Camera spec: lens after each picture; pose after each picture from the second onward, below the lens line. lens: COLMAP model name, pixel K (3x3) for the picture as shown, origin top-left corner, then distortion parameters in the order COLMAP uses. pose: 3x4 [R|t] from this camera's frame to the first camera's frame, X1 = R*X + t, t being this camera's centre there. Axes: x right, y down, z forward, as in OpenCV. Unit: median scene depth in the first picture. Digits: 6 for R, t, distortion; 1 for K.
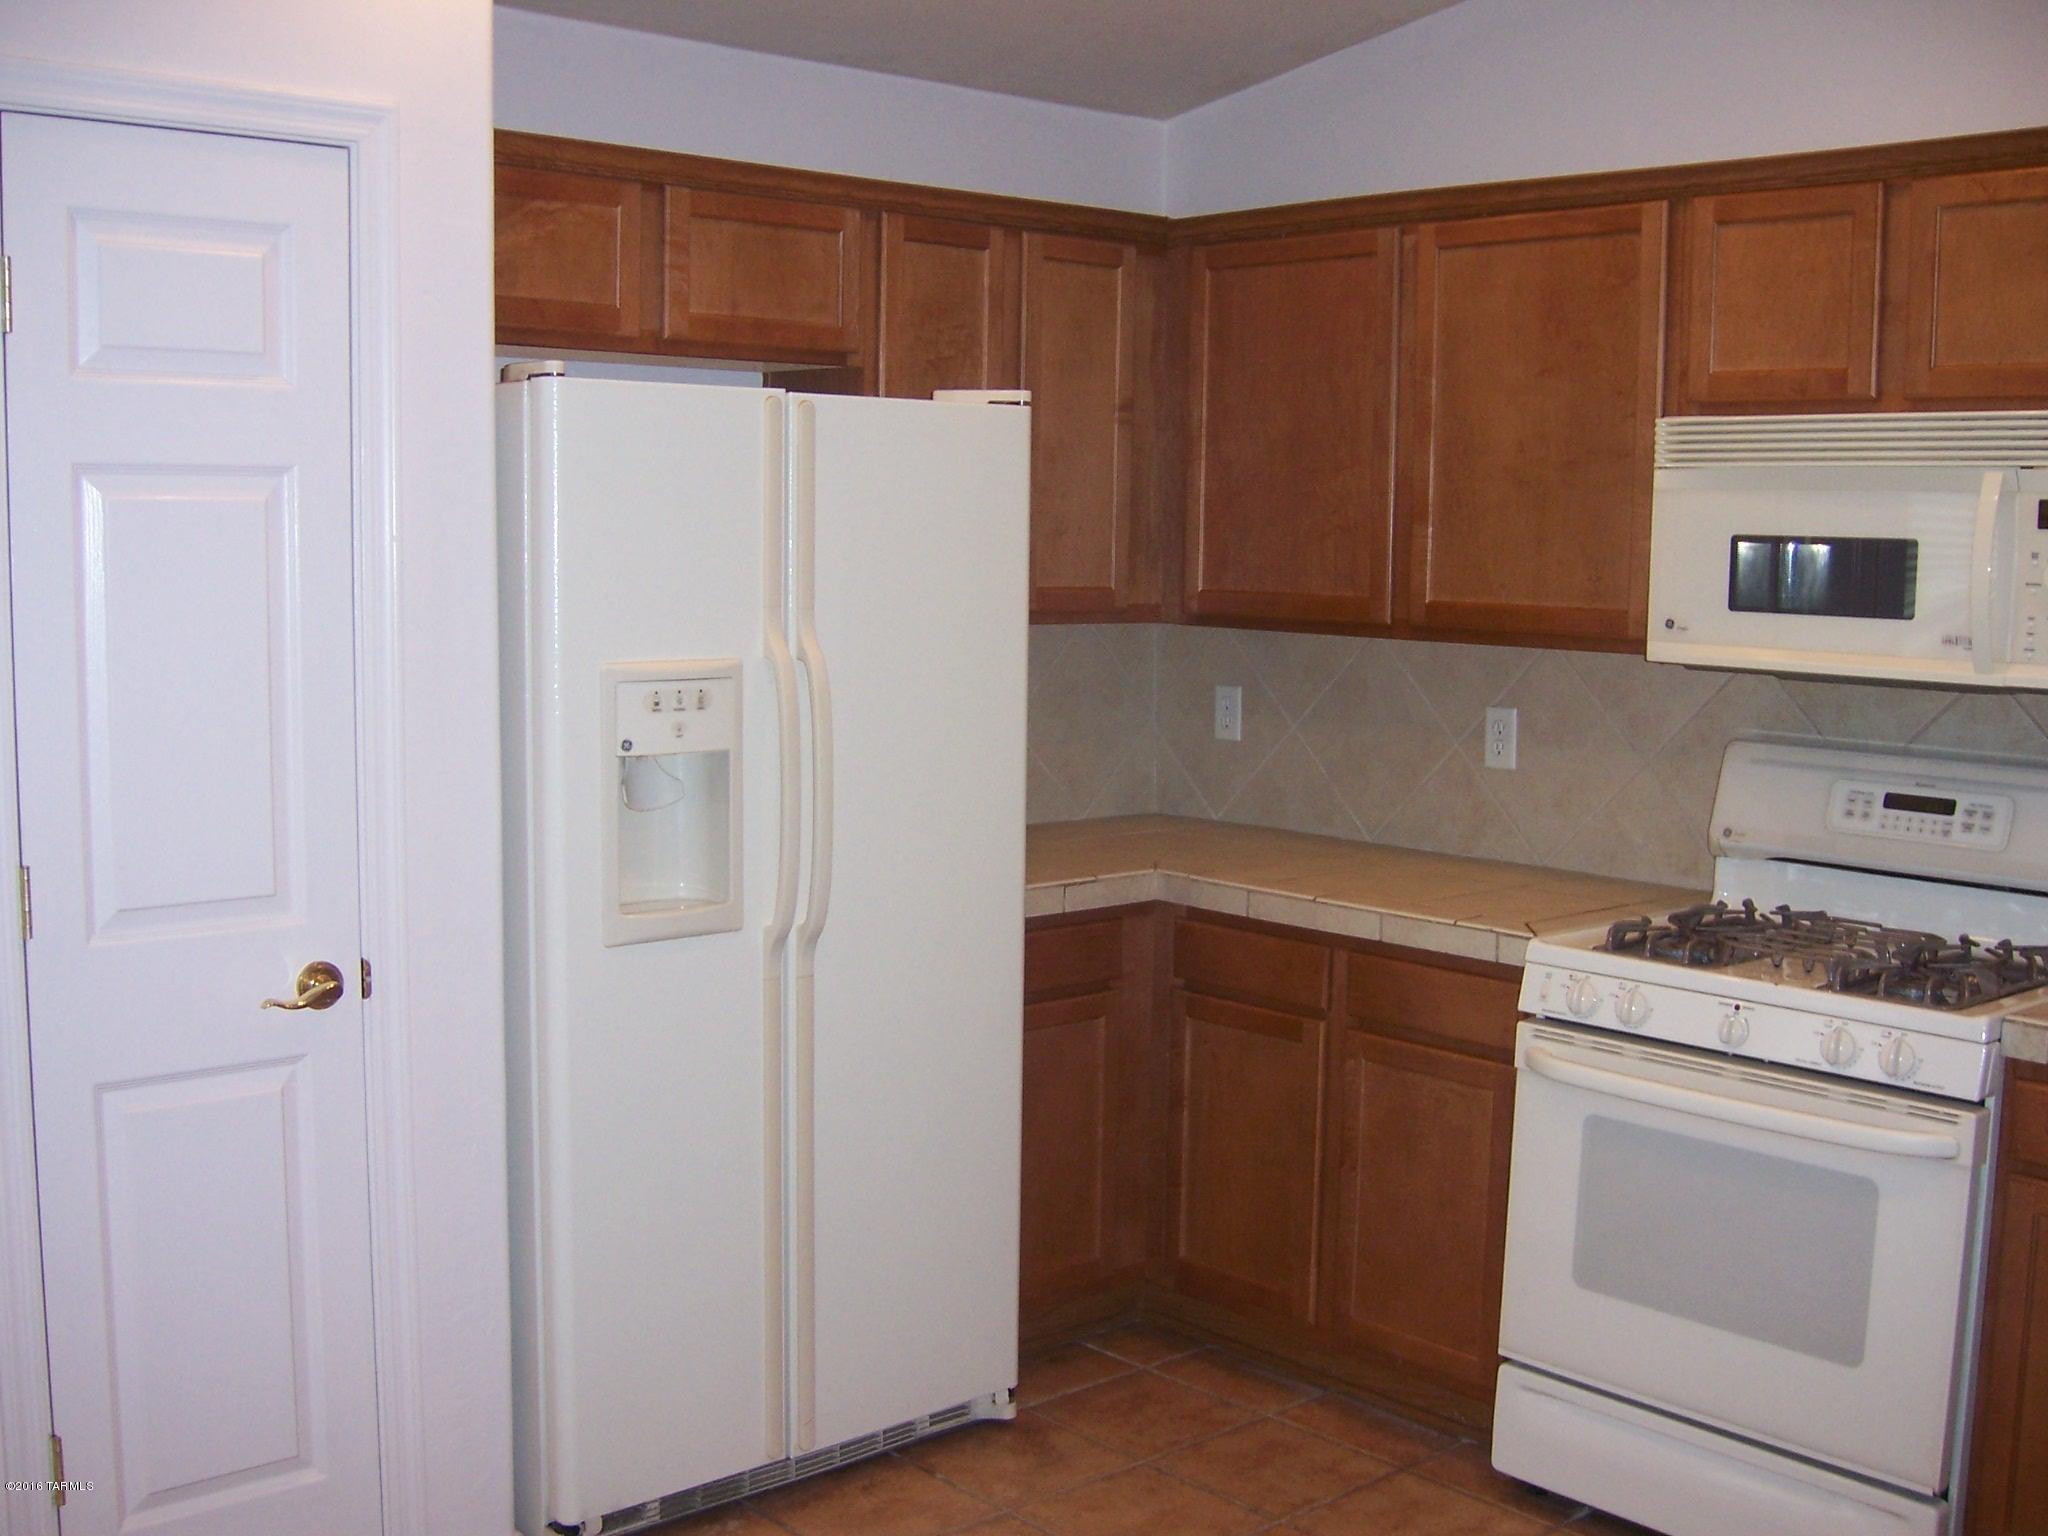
lens RADIAL K [[2252.7, 0, 1027.1], [0, 2252.7, 777.2], [0, 0, 1]] dist [-0.163884, 0.154650]
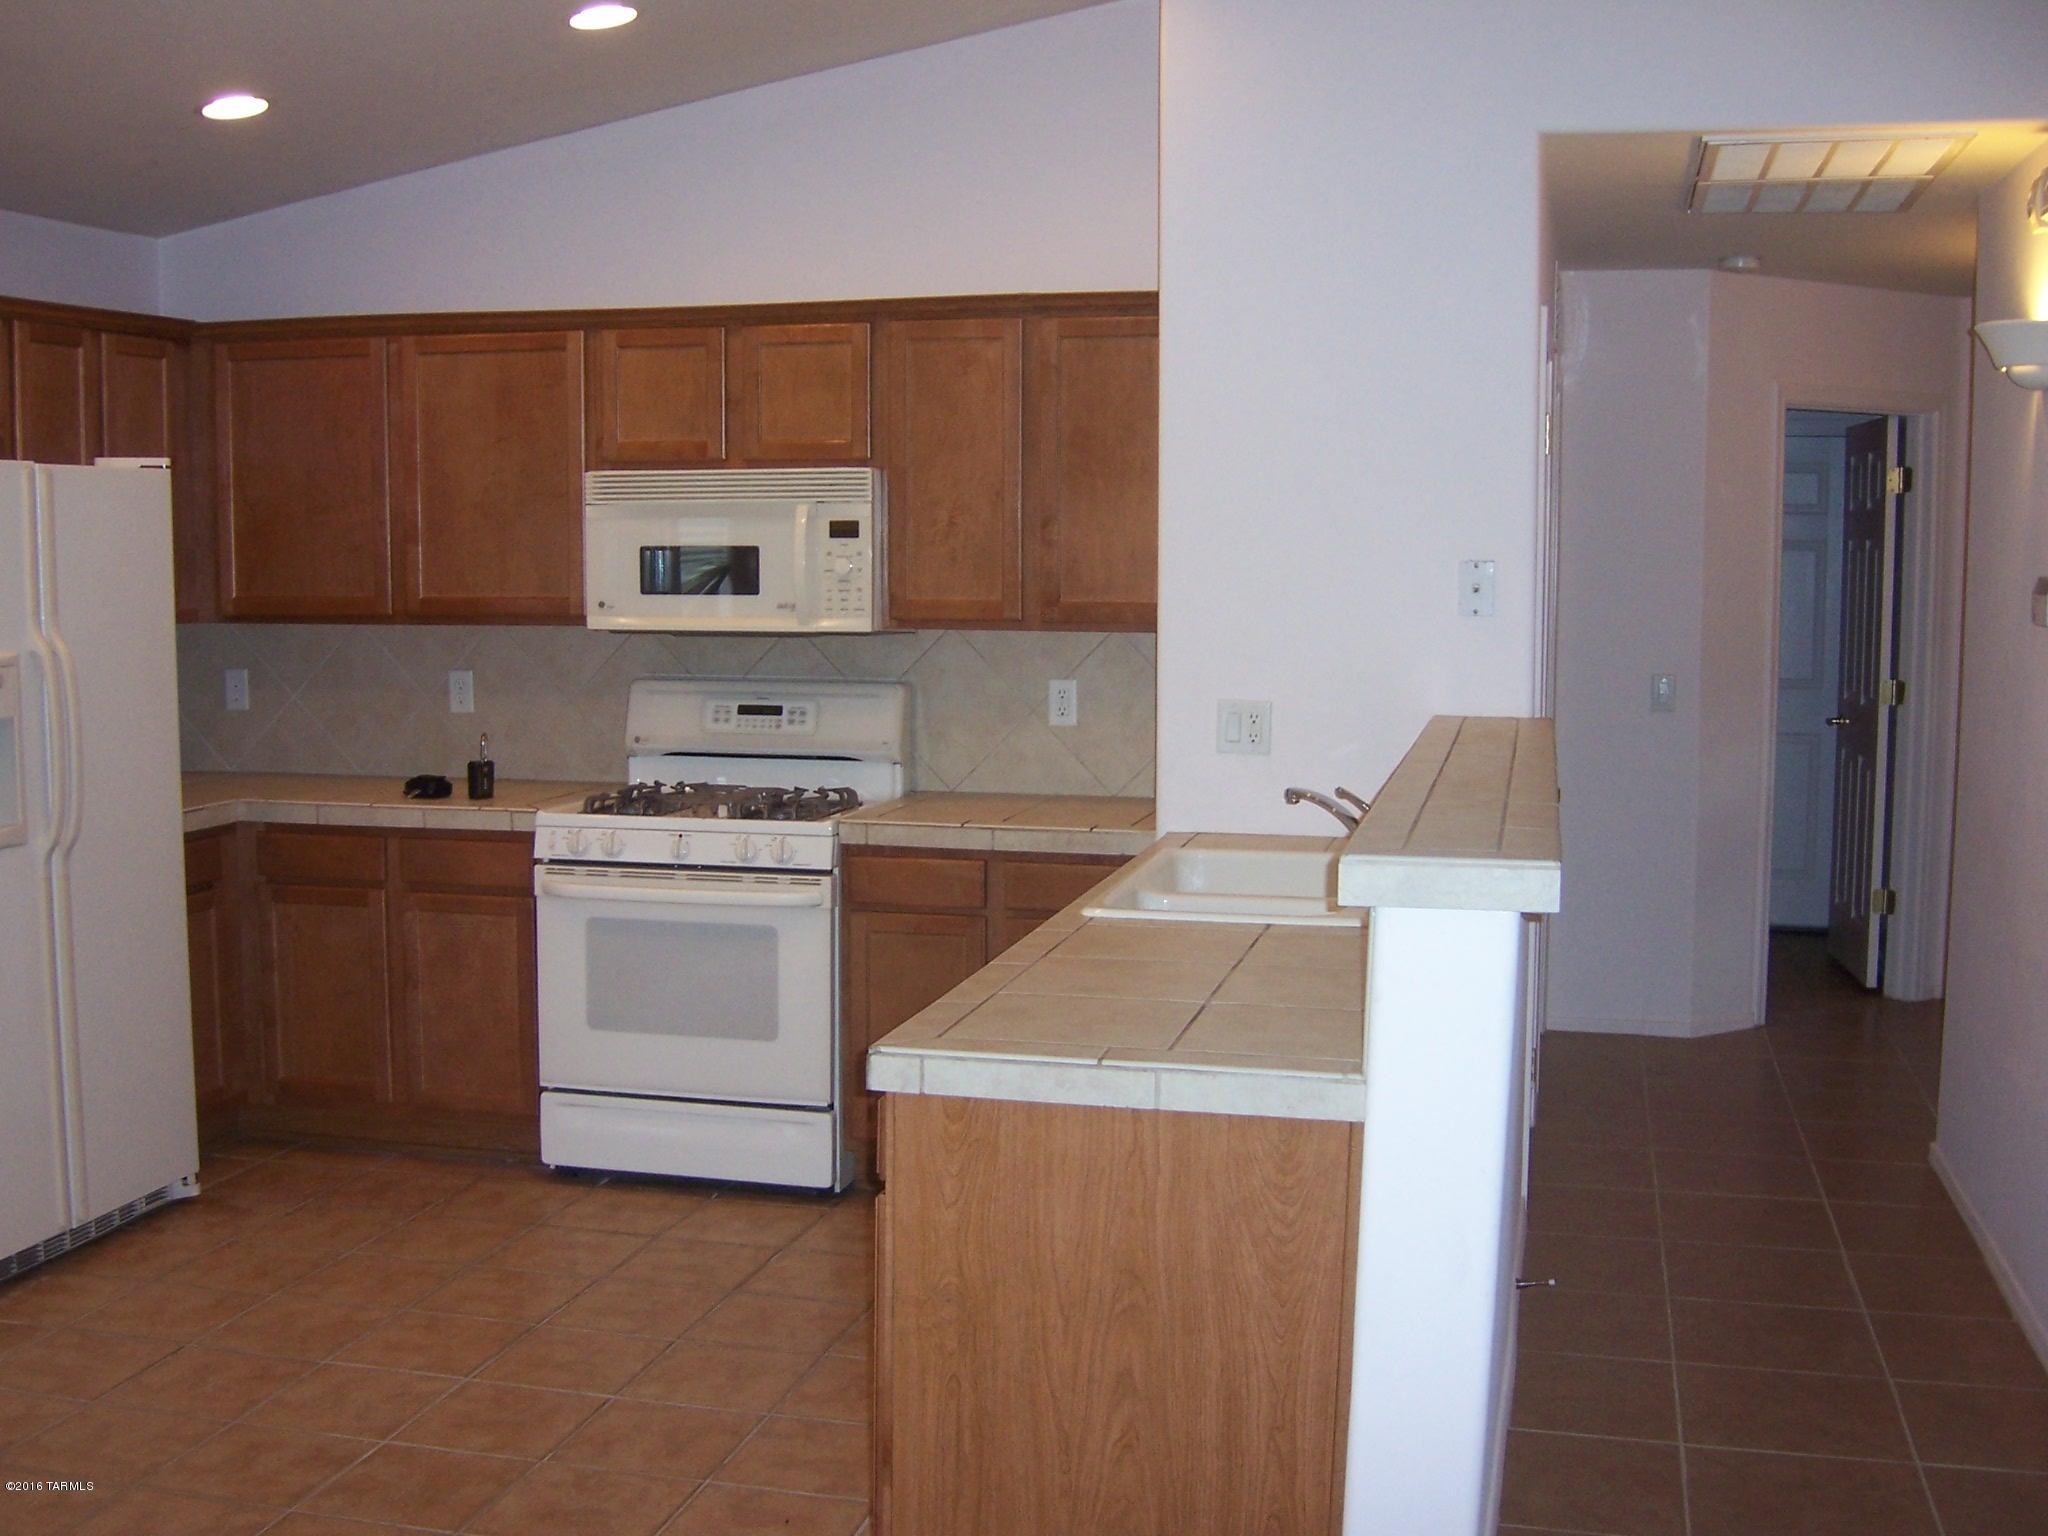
lens RADIAL K [[2252.7, 0, 1027.1], [0, 2252.7, 777.2], [0, 0, 1]] dist [-0.163884, 0.154650]
pose [[0.827273, -0.072655, 0.557082, -0.338682], [0.073887, 0.997060, 0.020314, 0.040699], [-0.556920, 0.024356, 0.830209, -0.451641]]
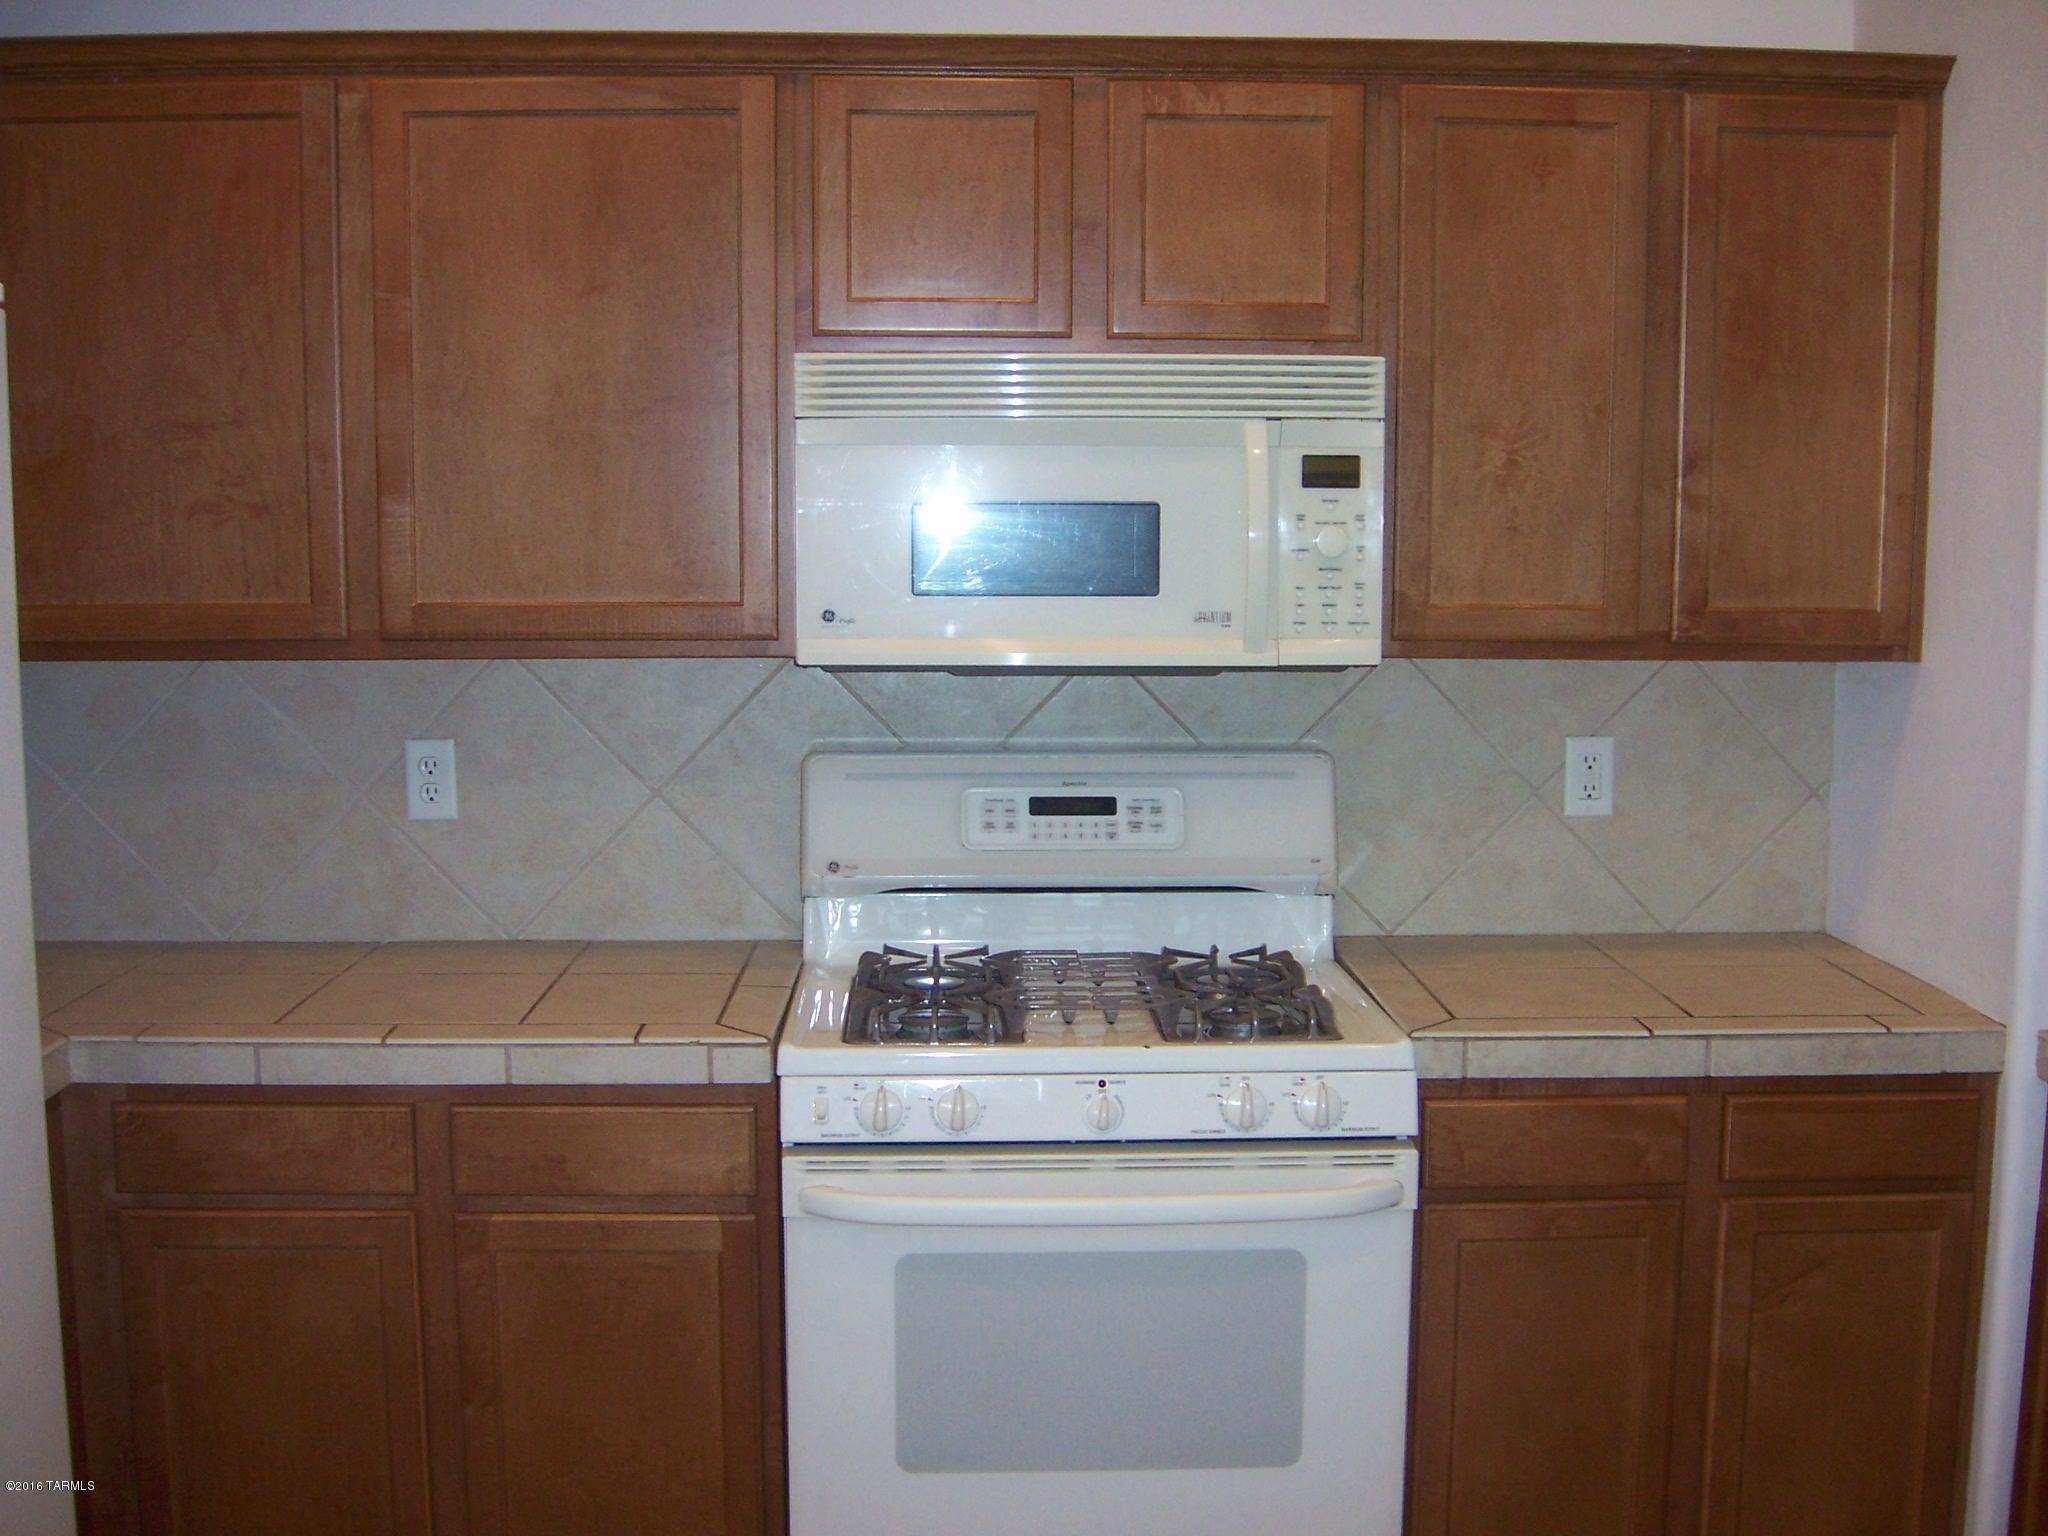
lens RADIAL K [[2252.7, 0, 1027.1], [0, 2252.7, 777.2], [0, 0, 1]] dist [-0.163884, 0.154650]
pose [[0.638387, -0.104935, 0.762529, -0.275496], [0.093417, 0.993903, 0.058567, -0.051432], [-0.764026, 0.033845, 0.644297, 0.428337]]
